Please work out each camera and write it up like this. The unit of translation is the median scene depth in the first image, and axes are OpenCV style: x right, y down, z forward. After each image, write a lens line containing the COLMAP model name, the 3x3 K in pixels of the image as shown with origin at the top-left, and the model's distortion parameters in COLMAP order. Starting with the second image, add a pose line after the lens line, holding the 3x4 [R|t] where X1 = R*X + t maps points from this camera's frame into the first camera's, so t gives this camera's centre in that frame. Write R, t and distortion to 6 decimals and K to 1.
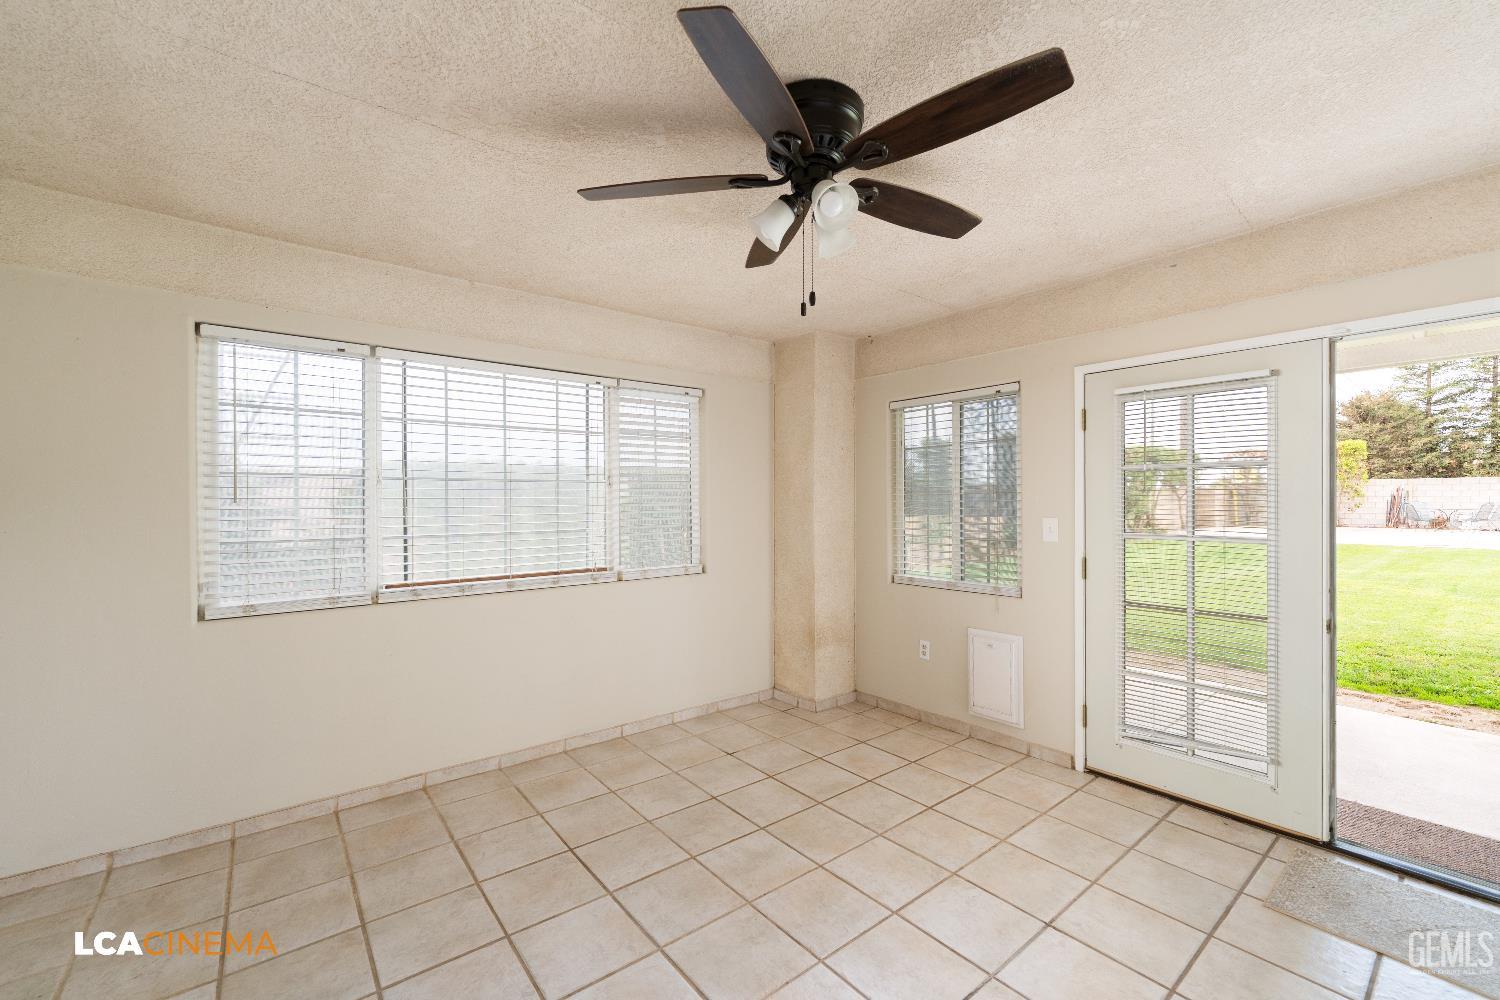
lens RADIAL K [[611.7, 0, 747.9], [0, 611.7, 505.6], [0, 0, 1]] dist [0.000392, 0.000066]
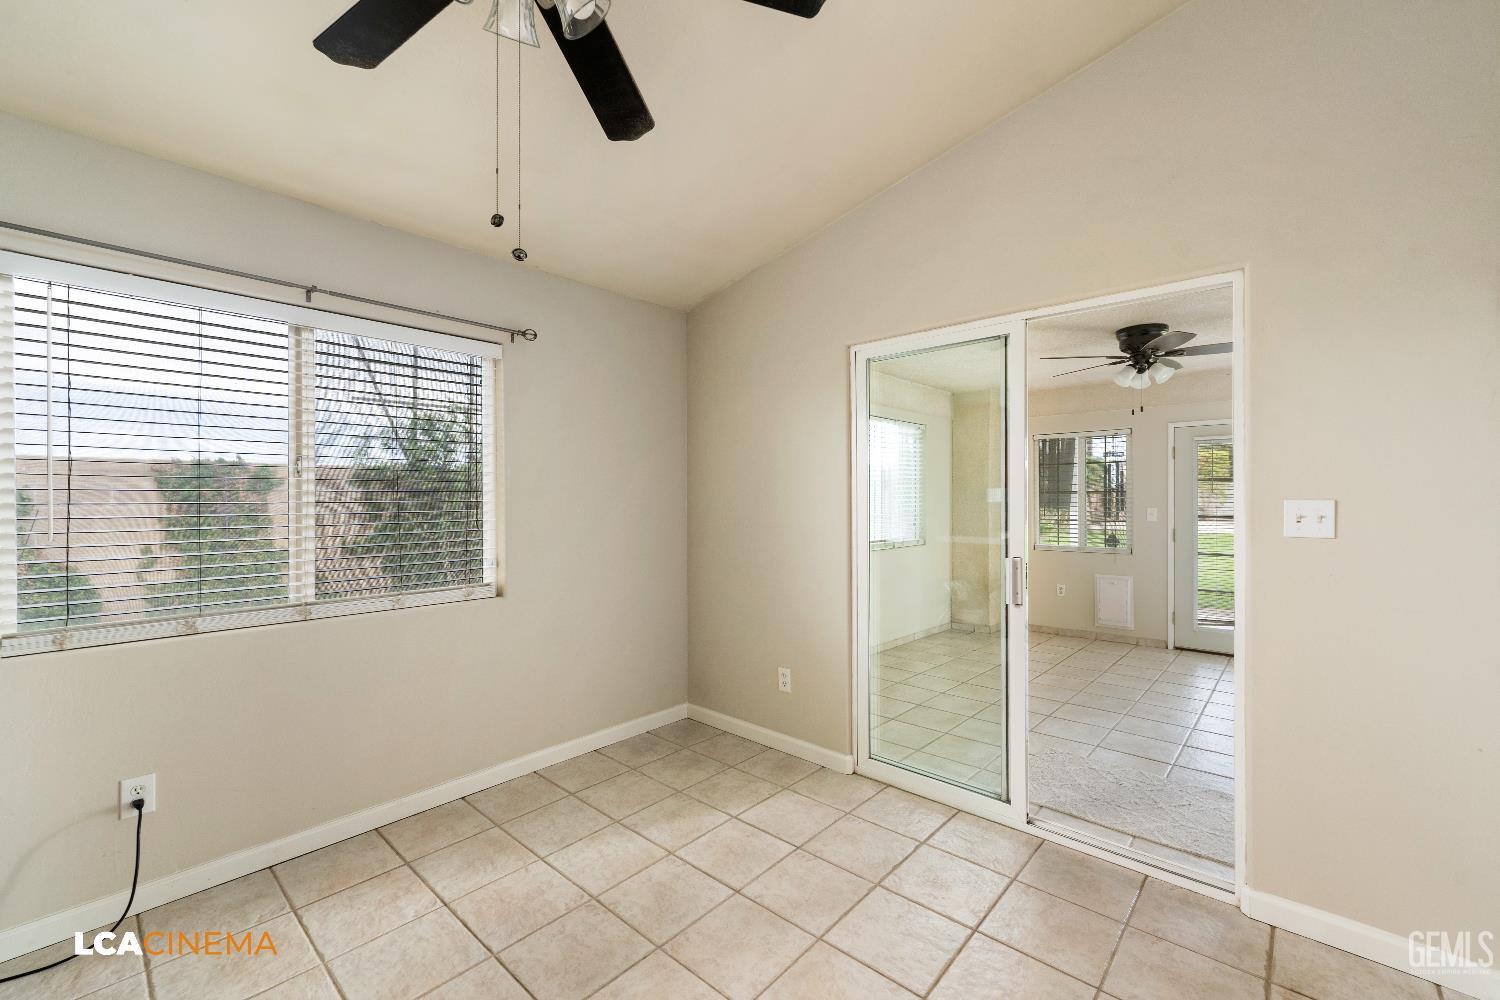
lens RADIAL K [[611.7, 0, 754.6], [0, 611.7, 495.0], [0, 0, 1]] dist [0.000392, 0.000066]
pose [[0.988355, 0.004430, 0.152103, -0.928059], [-0.002129, 0.999881, -0.015283, 0.014920], [-0.152153, 0.014781, 0.988246, -0.582438]]
